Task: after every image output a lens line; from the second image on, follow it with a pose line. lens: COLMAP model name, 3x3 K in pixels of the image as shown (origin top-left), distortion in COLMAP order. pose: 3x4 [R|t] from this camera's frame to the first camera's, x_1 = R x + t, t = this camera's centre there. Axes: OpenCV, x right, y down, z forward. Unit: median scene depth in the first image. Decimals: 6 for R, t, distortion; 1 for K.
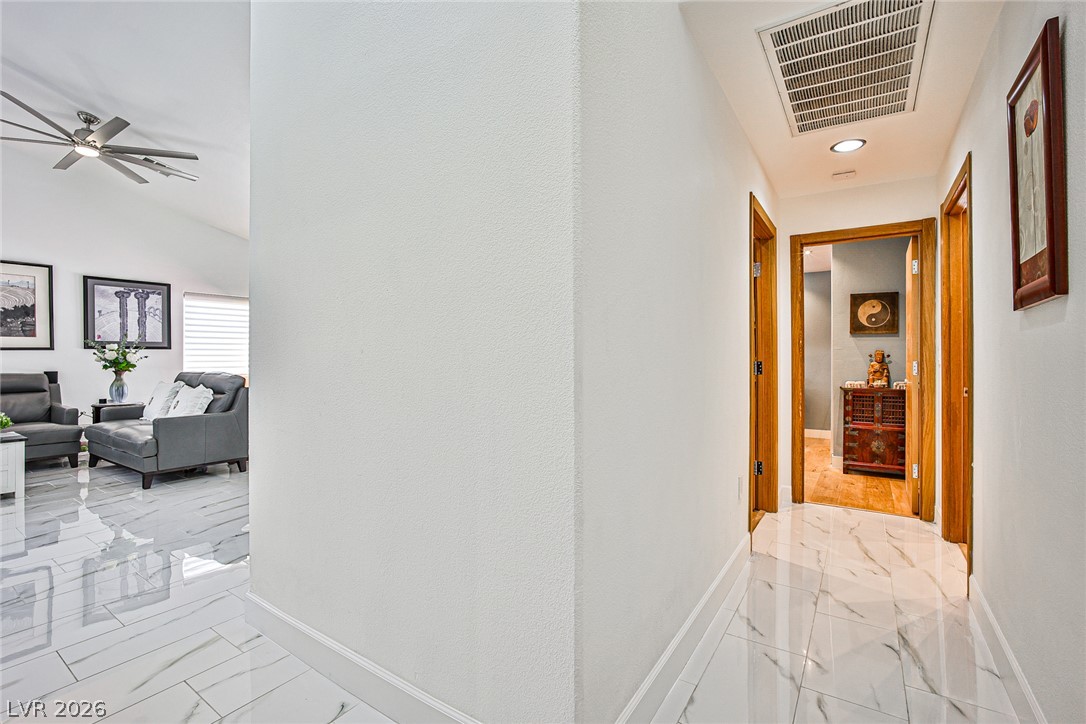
lens RADIAL K [[484.7, 0, 538.5], [0, 484.7, 364.2], [0, 0, 1]] dist [-0.031677, 0.010407]
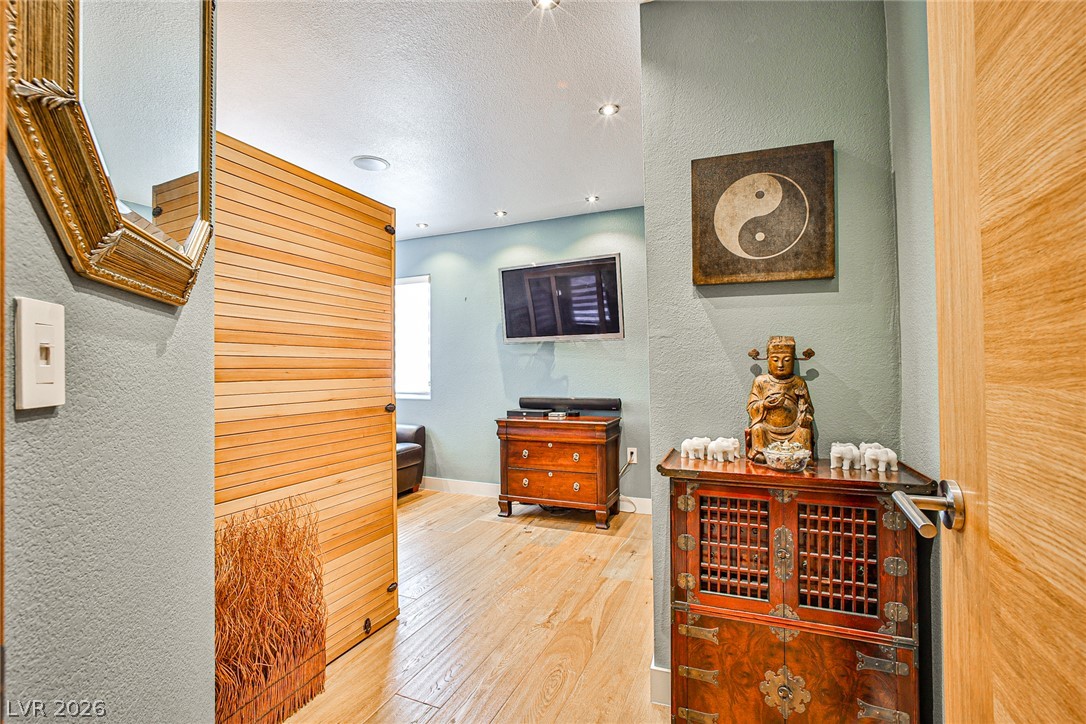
lens RADIAL K [[484.7, 0, 545.6], [0, 484.7, 362.1], [0, 0, 1]] dist [-0.031677, 0.010407]
pose [[0.979456, -0.010651, 0.201377, 0.511187], [0.014129, 0.999775, -0.015841, -0.009942], [-0.201163, 0.018361, 0.979386, 0.739535]]
